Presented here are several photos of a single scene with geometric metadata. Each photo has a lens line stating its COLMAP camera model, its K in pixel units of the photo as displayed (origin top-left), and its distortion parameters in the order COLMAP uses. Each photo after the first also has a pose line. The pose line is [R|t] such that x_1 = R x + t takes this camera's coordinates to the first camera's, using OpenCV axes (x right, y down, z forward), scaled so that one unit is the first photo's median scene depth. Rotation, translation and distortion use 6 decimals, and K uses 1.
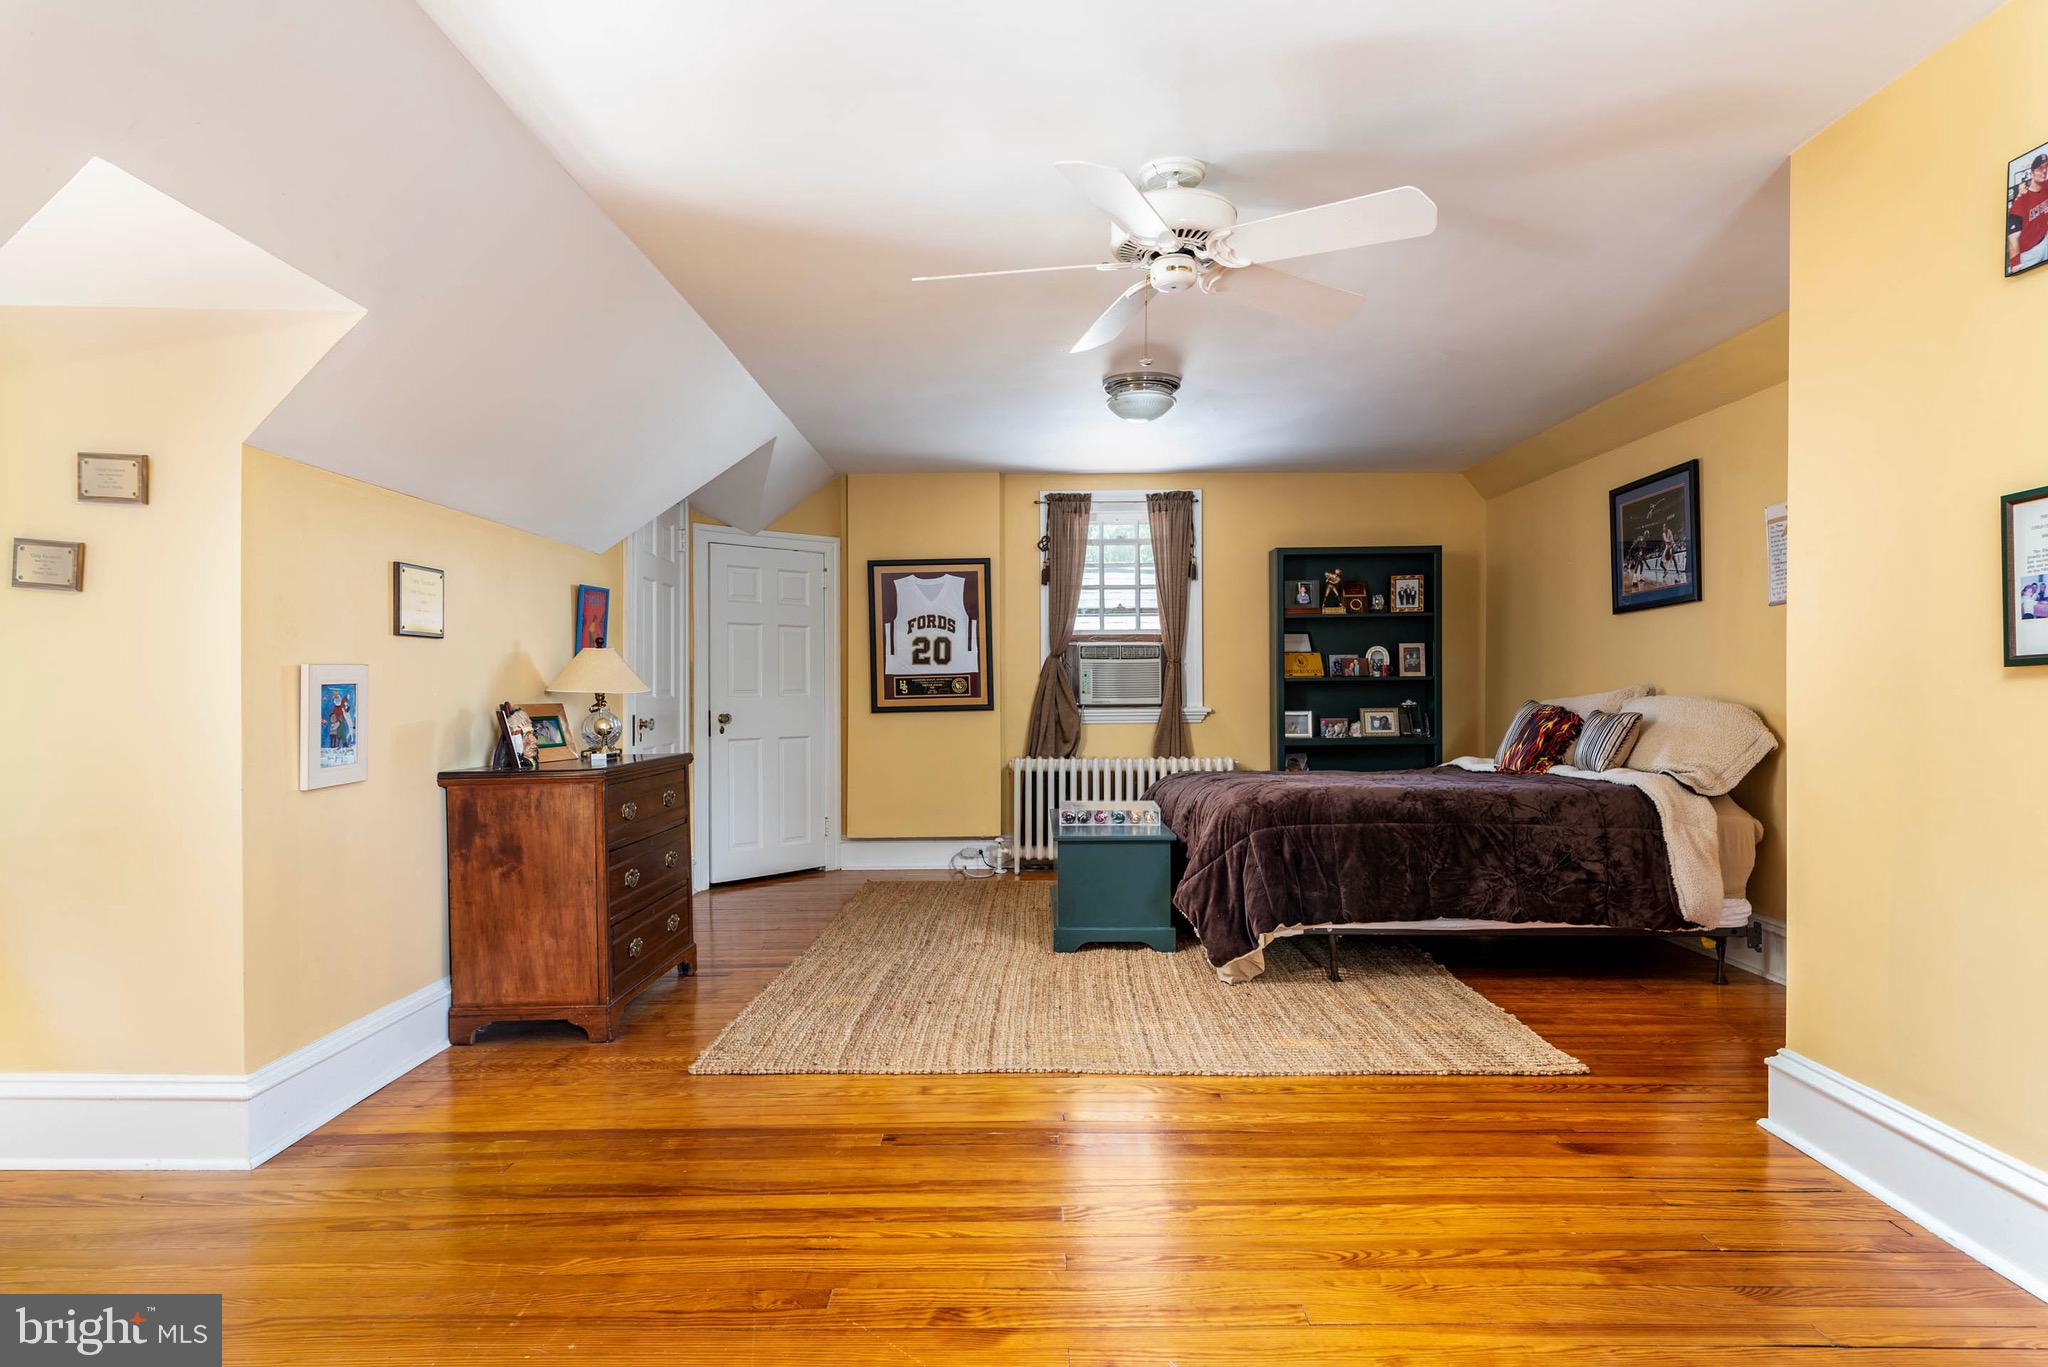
lens RADIAL K [[1209.4, 0, 1024.3], [0, 1209.4, 686.4], [0, 0, 1]] dist [-0.001529, -0.000131]
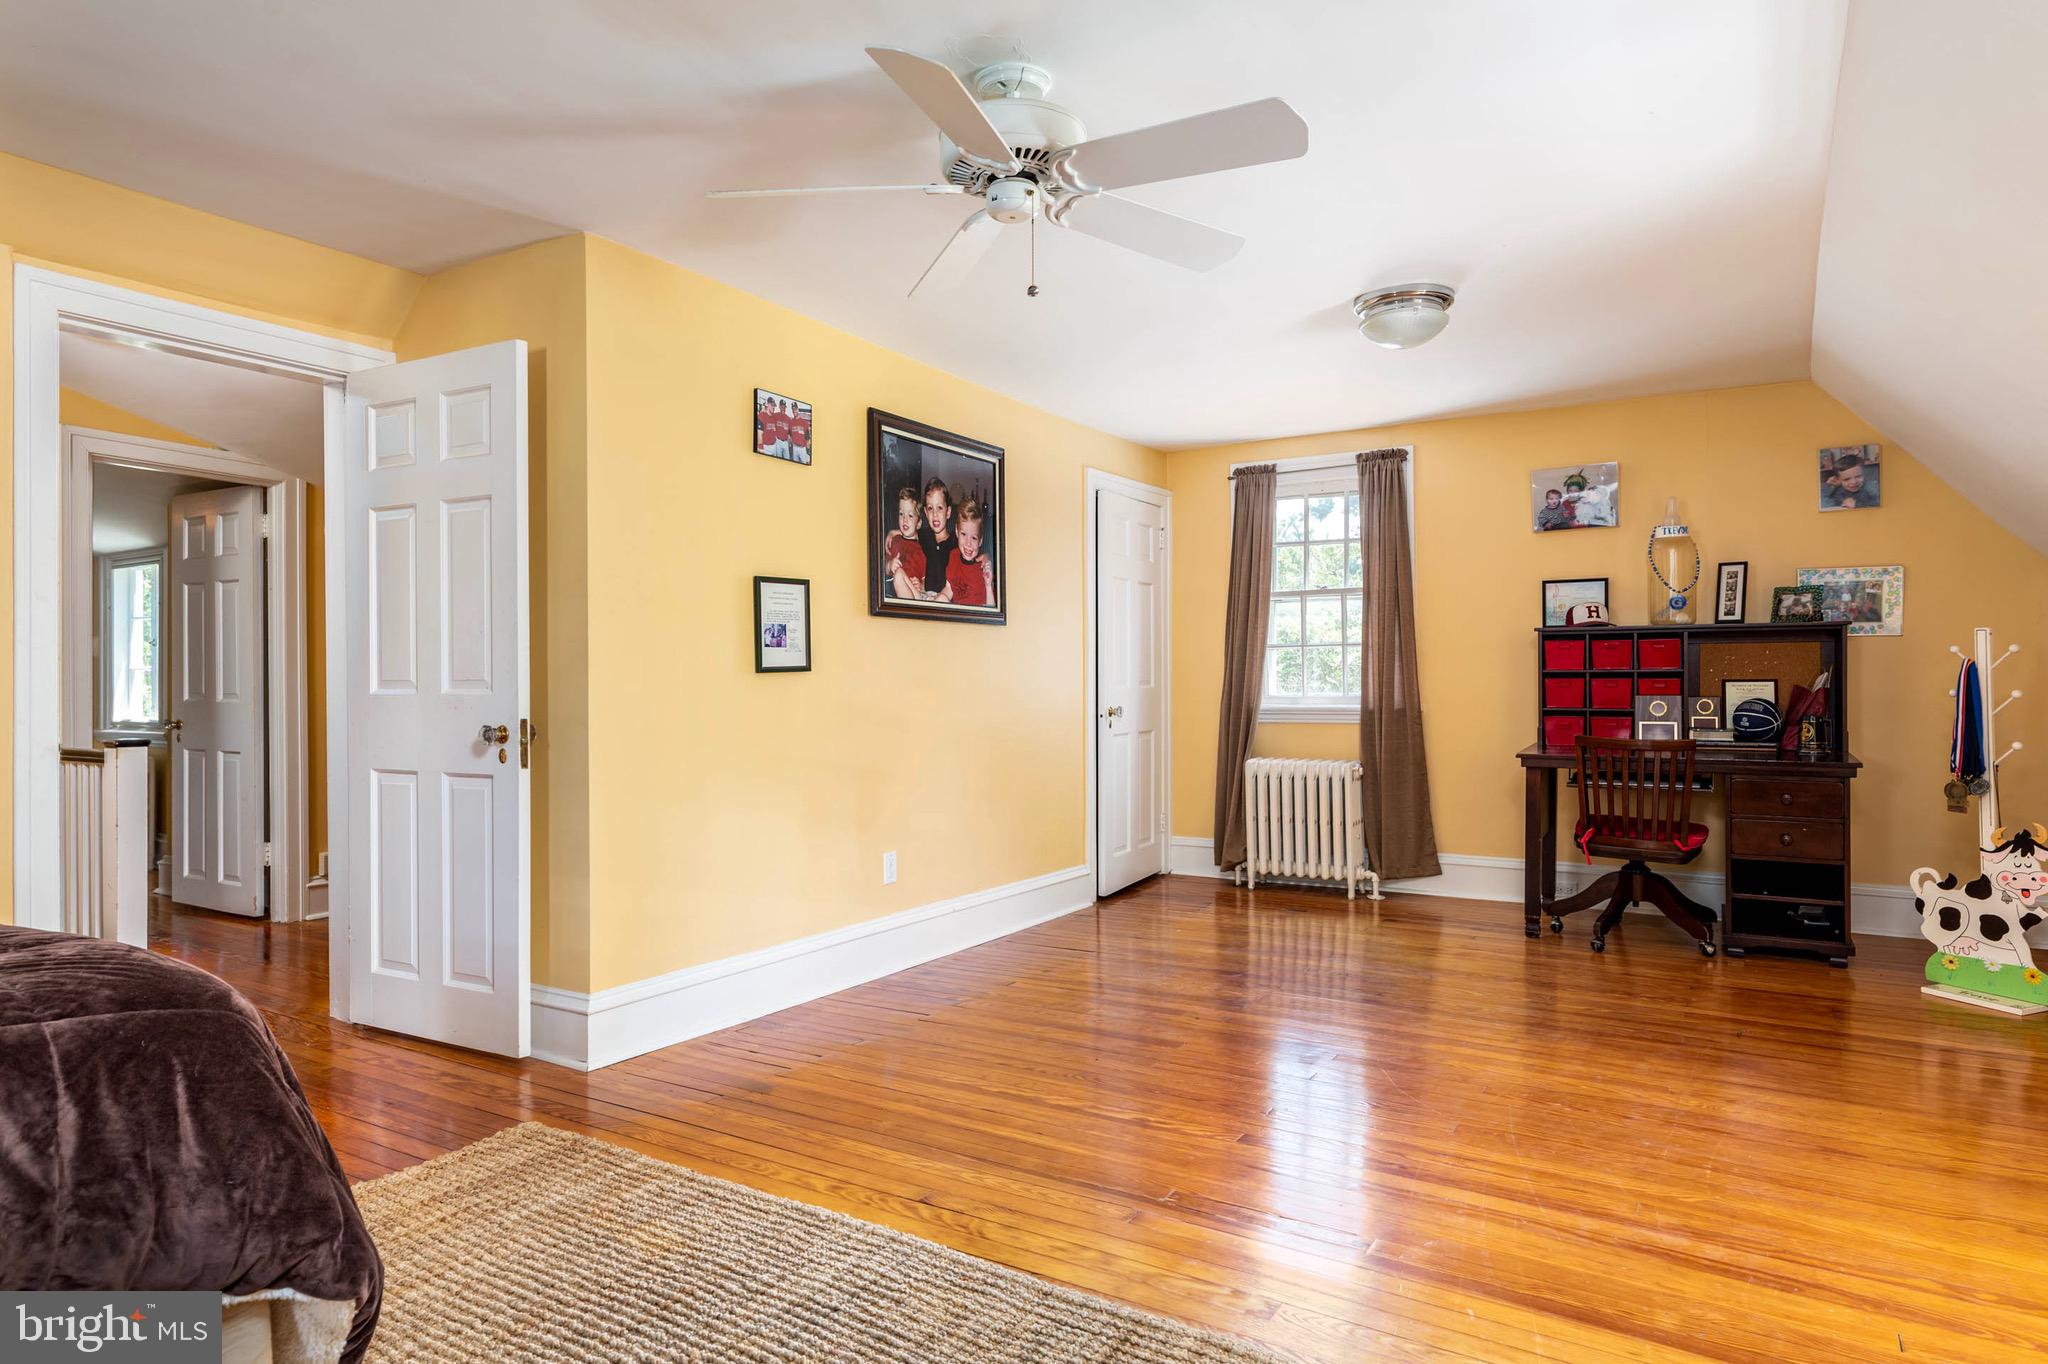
lens RADIAL K [[1209.4, 0, 1026.2], [0, 1209.4, 680.2], [0, 0, 1]] dist [-0.001529, -0.000131]
pose [[-0.859314, 0.002368, 0.511442, -0.428587], [-0.000085, 0.999989, -0.004773, 0.002443], [-0.511448, -0.004145, -0.859304, 2.320757]]
